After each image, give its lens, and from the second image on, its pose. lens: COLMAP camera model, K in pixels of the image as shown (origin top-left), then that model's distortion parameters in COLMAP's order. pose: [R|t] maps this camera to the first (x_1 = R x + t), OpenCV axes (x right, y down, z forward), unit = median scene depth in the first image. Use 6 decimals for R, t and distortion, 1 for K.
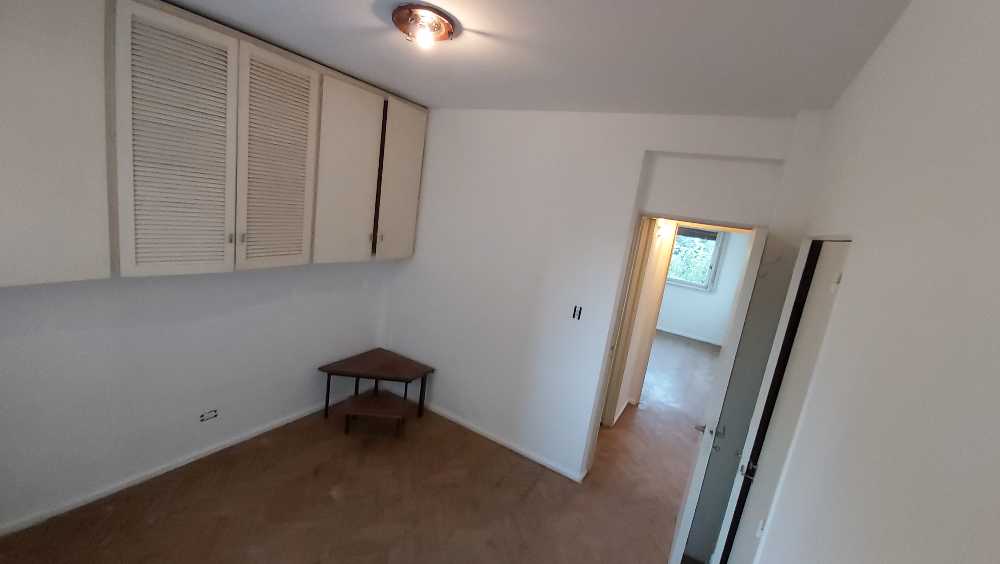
lens RADIAL K [[387.3, 0, 511.0], [0, 387.3, 278.3], [0, 0, 1]] dist [-0.001697, -0.000198]
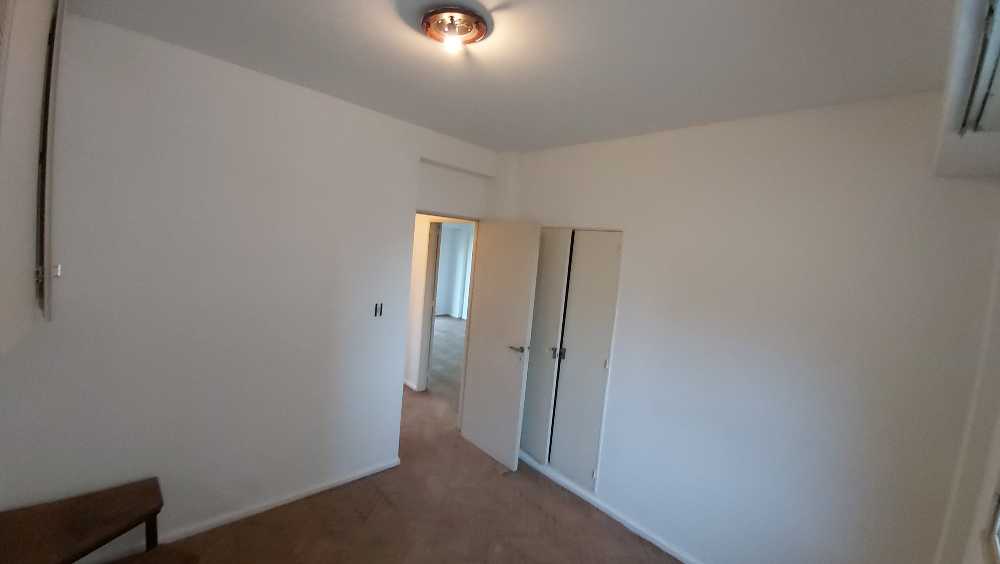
lens RADIAL K [[387.3, 0, 511.0], [0, 387.3, 278.3], [0, 0, 1]] dist [-0.001697, -0.000198]
pose [[0.296801, -0.191439, 0.935553, -0.656094], [0.118586, 0.979505, 0.162812, -0.115053], [-0.947548, 0.062621, 0.313420, 0.358688]]
